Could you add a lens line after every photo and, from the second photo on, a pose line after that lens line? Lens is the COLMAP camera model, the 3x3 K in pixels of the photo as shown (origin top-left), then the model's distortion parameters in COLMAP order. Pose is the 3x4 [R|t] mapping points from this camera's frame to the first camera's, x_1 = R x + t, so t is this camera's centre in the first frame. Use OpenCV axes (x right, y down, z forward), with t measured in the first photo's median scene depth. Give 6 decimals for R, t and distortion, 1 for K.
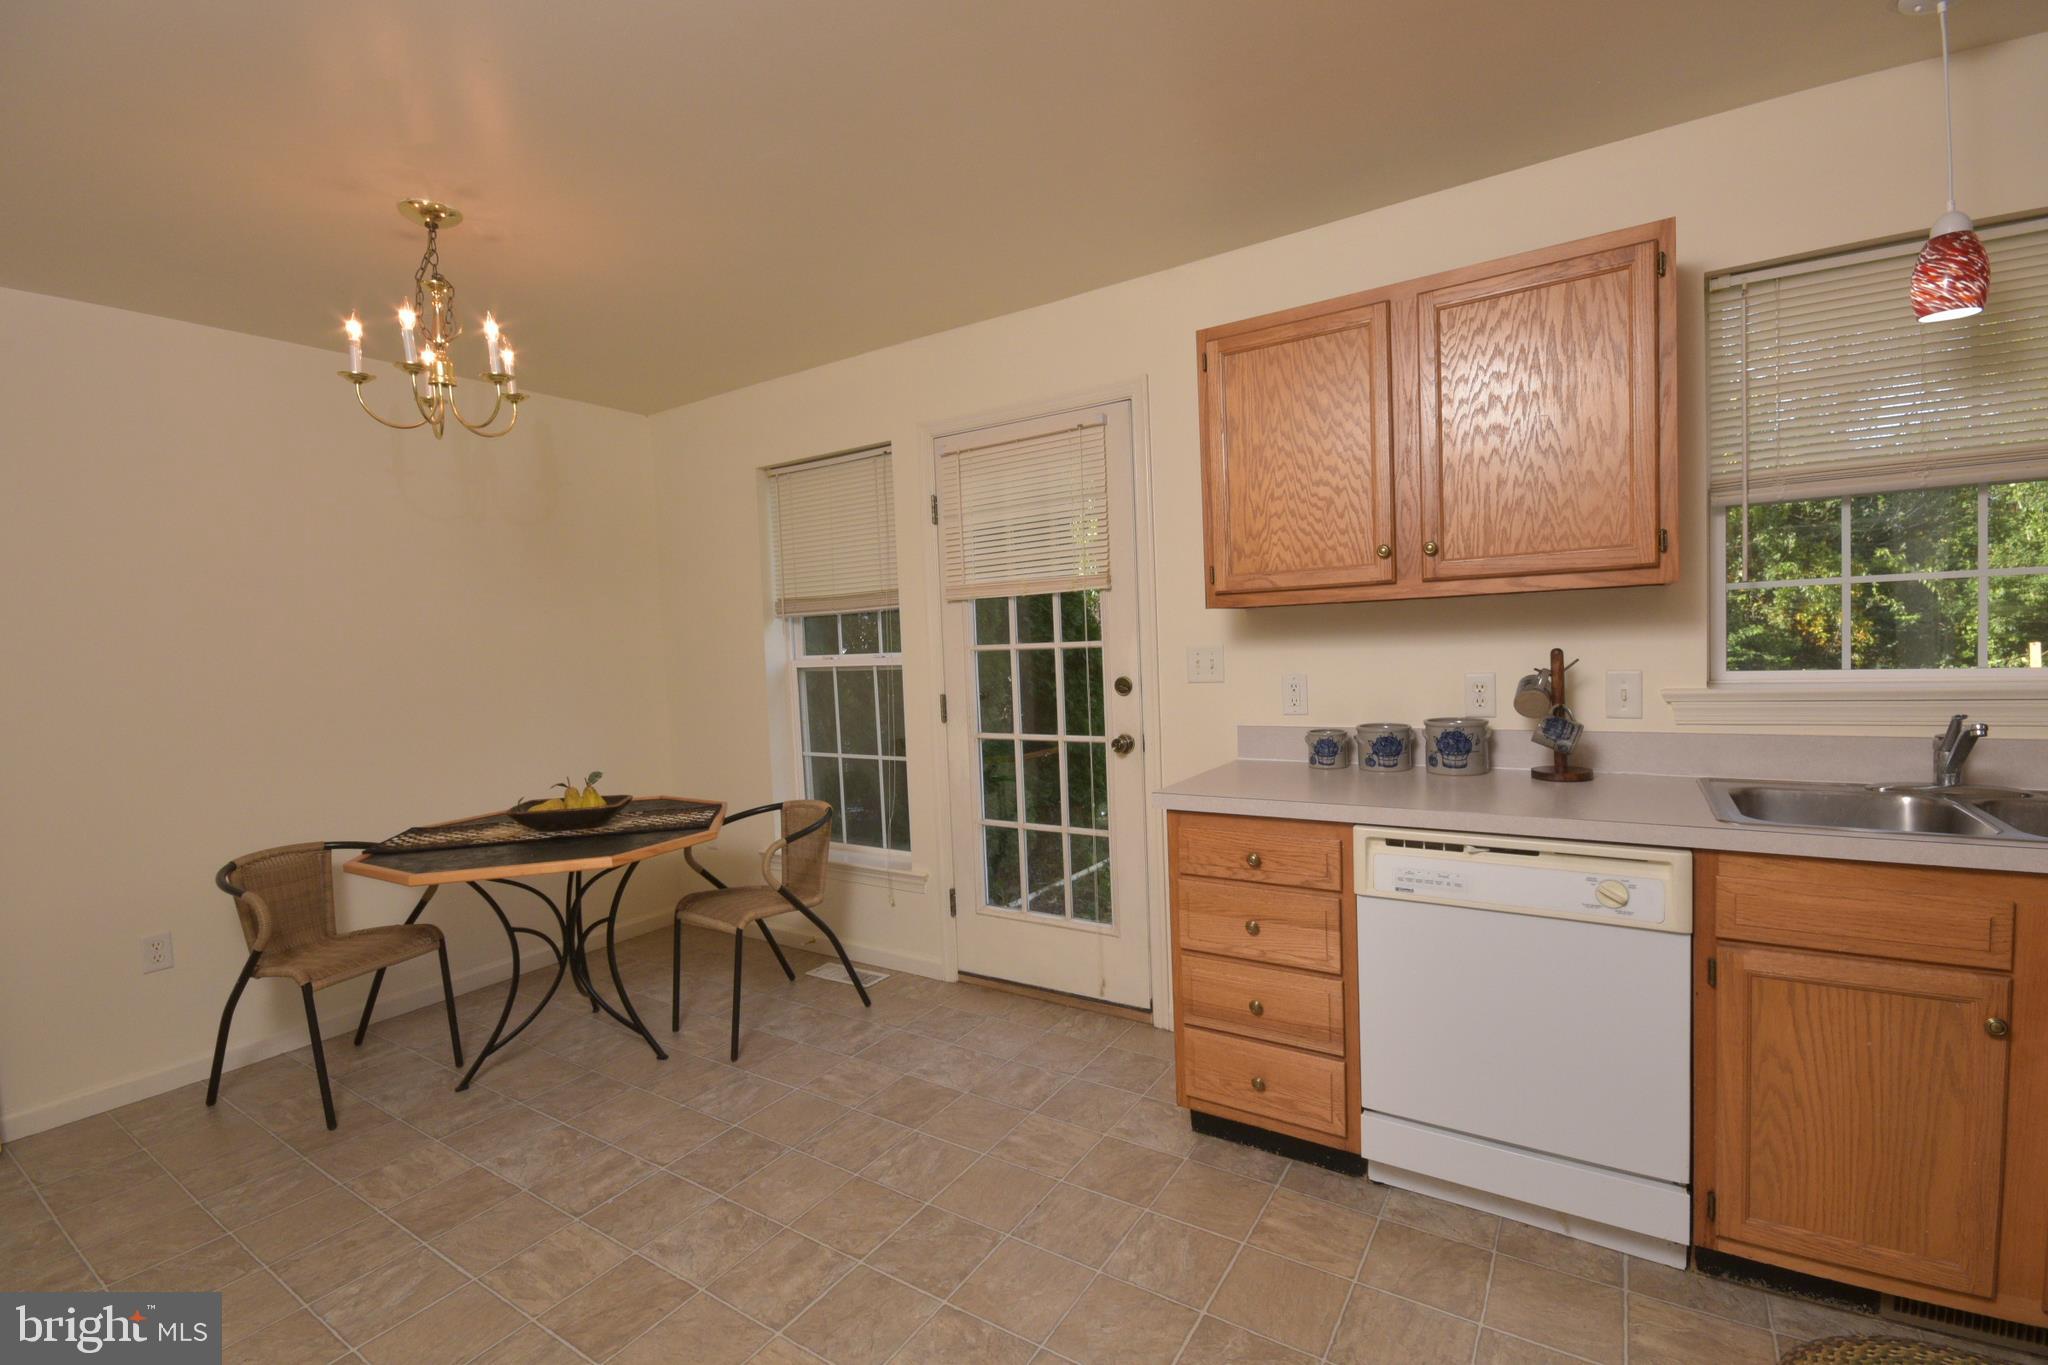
lens RADIAL K [[884.5, 0, 1013.5], [0, 884.5, 686.2], [0, 0, 1]] dist [0.003331, -0.003121]
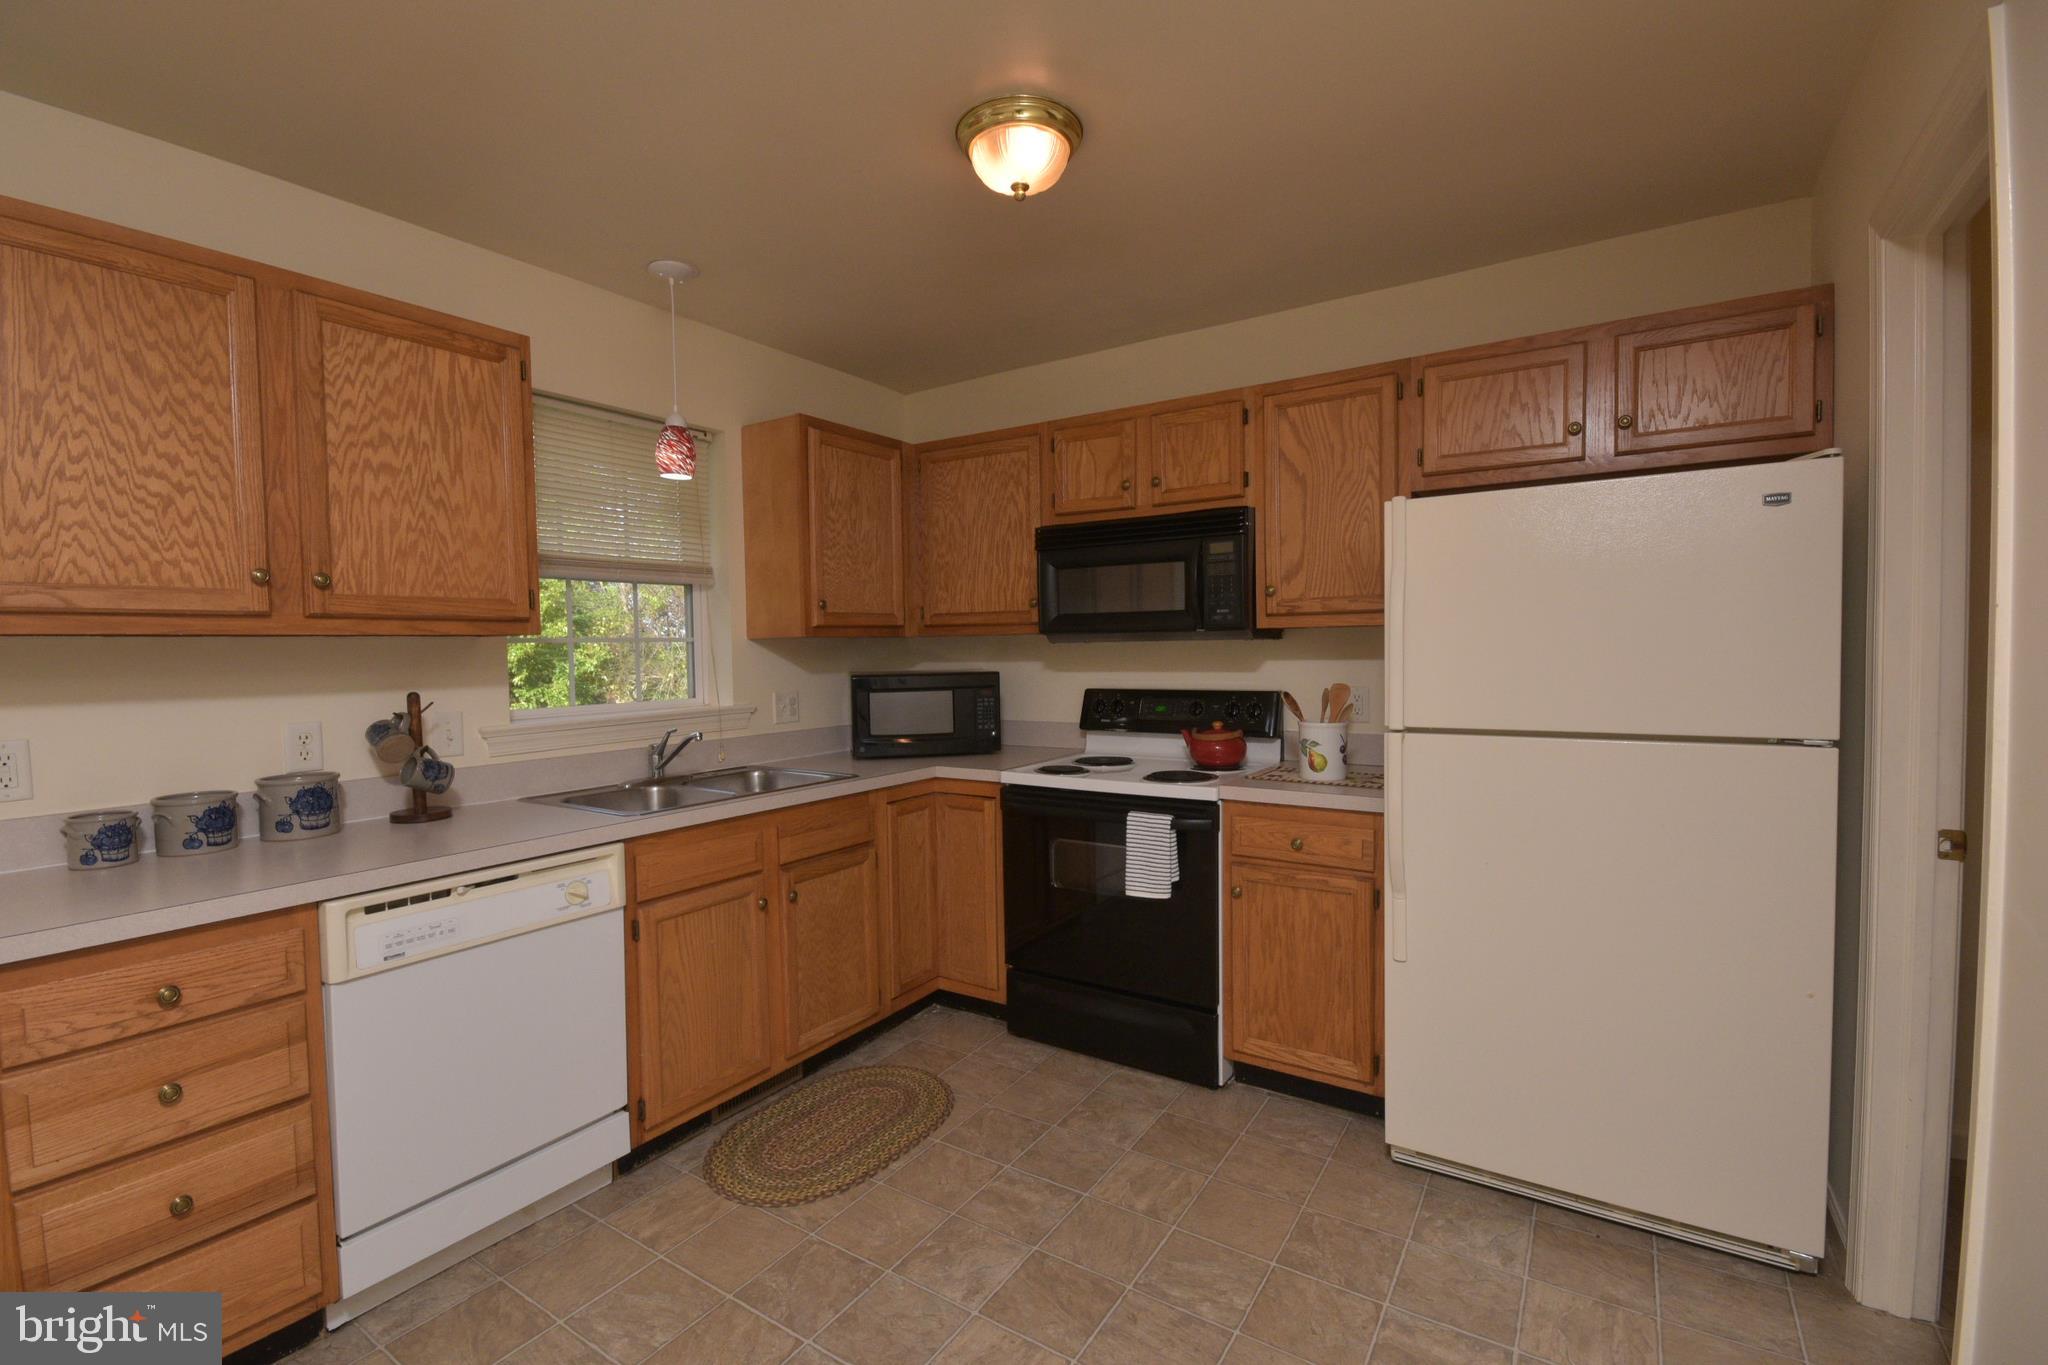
lens RADIAL K [[884.5, 0, 1062.2], [0, 884.5, 681.2], [0, 0, 1]] dist [0.003331, -0.003121]
pose [[-0.007093, 0.003672, 0.999968, -0.436757], [0.070015, 0.997541, -0.003166, -0.000124], [-0.997521, 0.069990, -0.007333, 0.282564]]
